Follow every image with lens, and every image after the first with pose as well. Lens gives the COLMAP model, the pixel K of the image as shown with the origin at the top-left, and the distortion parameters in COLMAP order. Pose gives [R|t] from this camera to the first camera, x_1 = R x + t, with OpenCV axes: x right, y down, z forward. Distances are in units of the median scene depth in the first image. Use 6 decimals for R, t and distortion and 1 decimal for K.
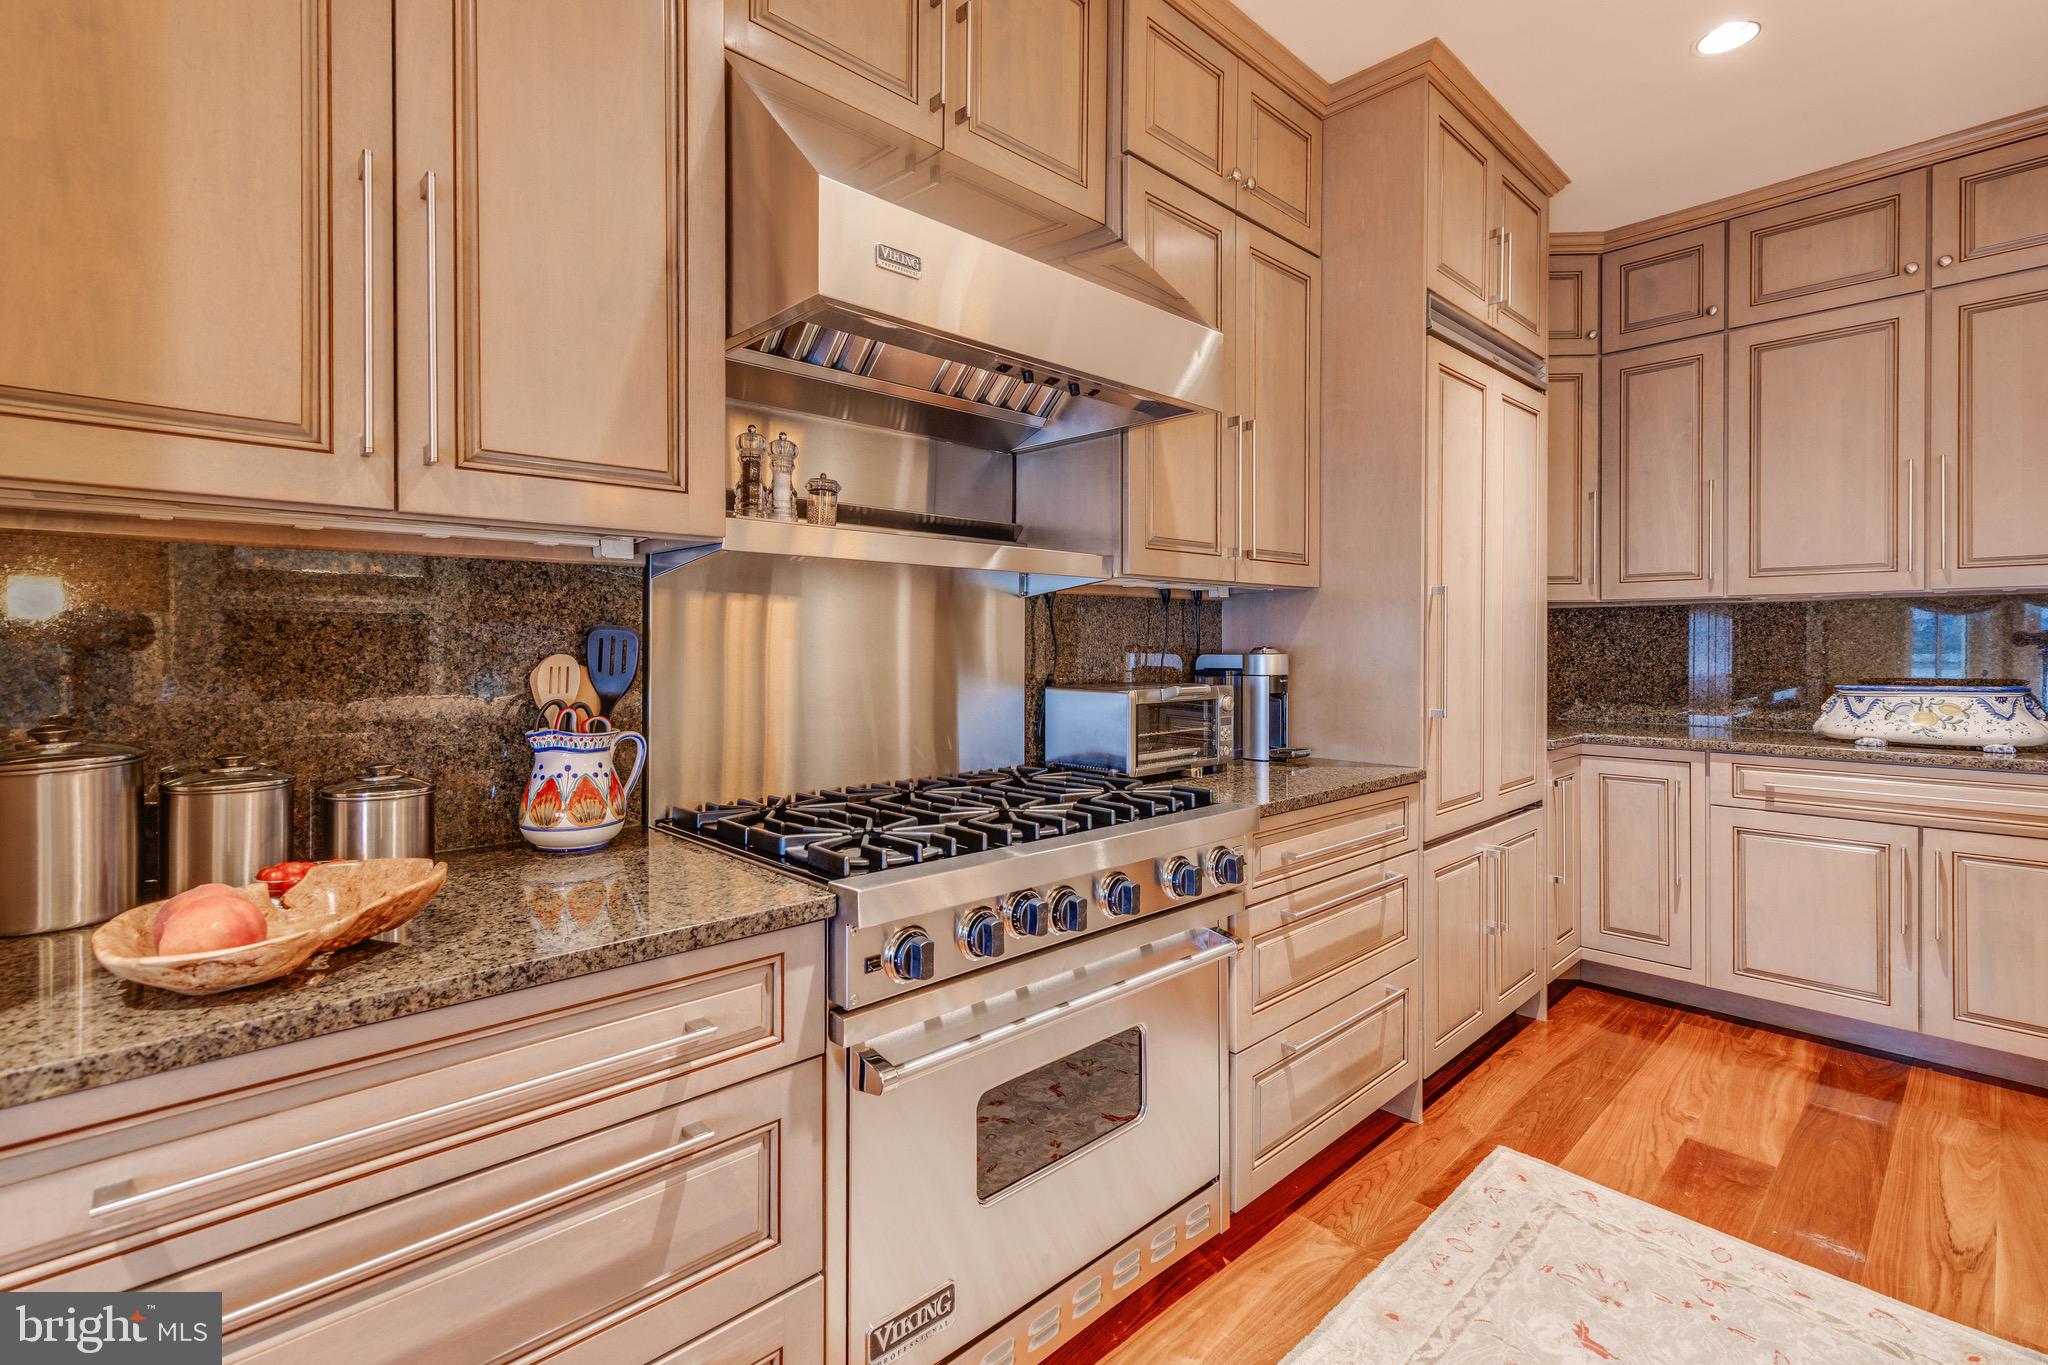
lens RADIAL K [[930.9, 0, 1020.4], [0, 930.9, 648.5], [0, 0, 1]] dist [0.025869, 0.000117]
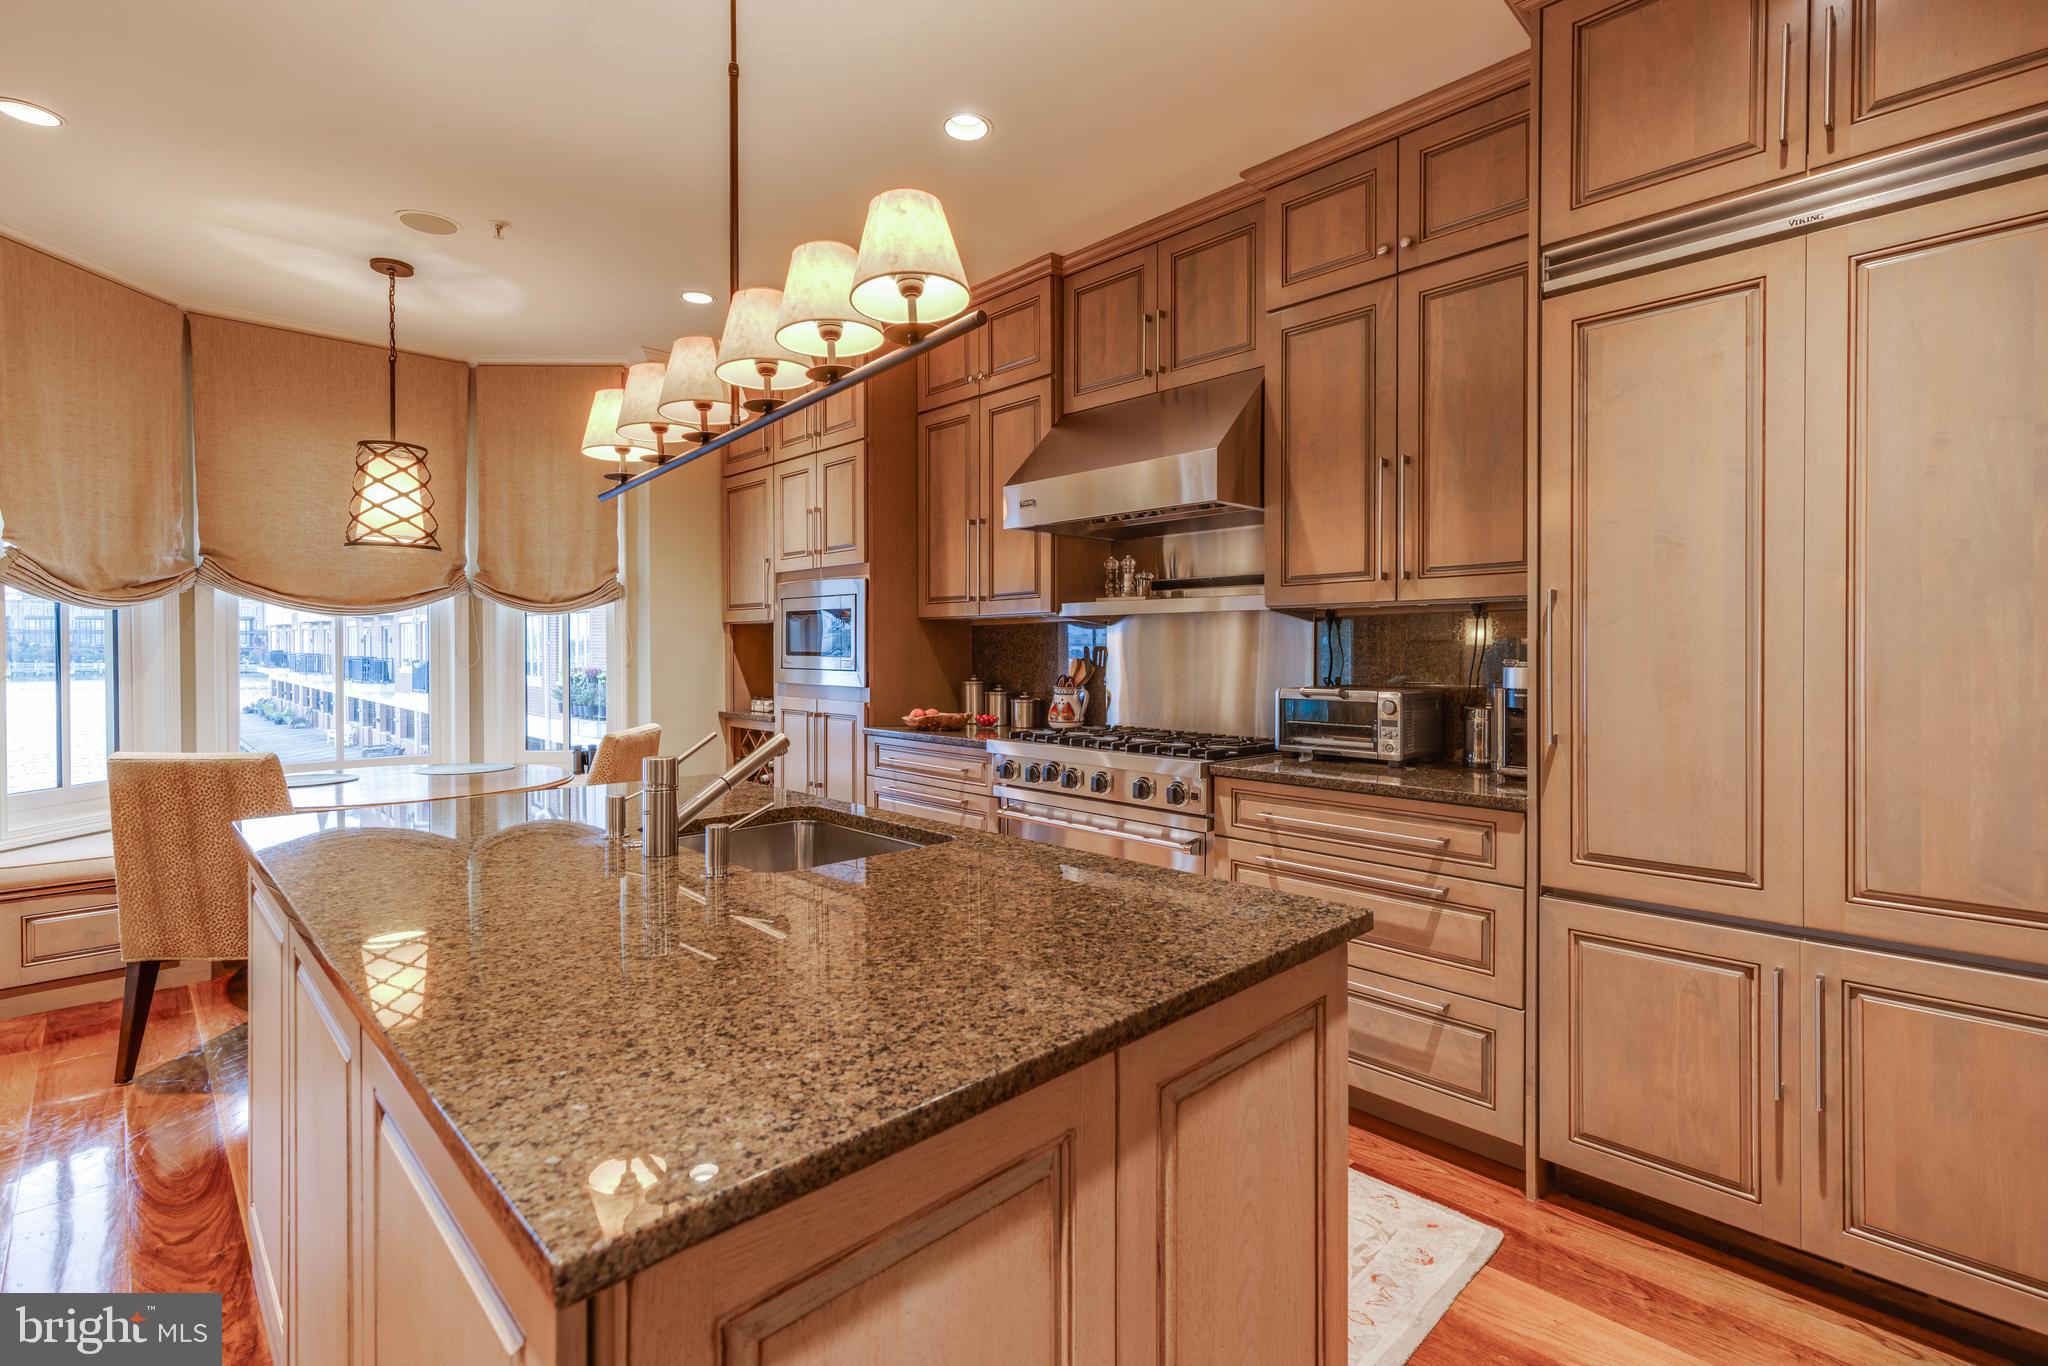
lens RADIAL K [[930.9, 0, 1020.4], [0, 930.9, 649.0], [0, 0, 1]] dist [0.025869, 0.000117]
pose [[0.014419, -0.003391, -0.999890, 2.366229], [-0.008364, 0.999959, -0.003512, -0.008482], [0.999861, 0.008414, 0.014390, 0.925913]]
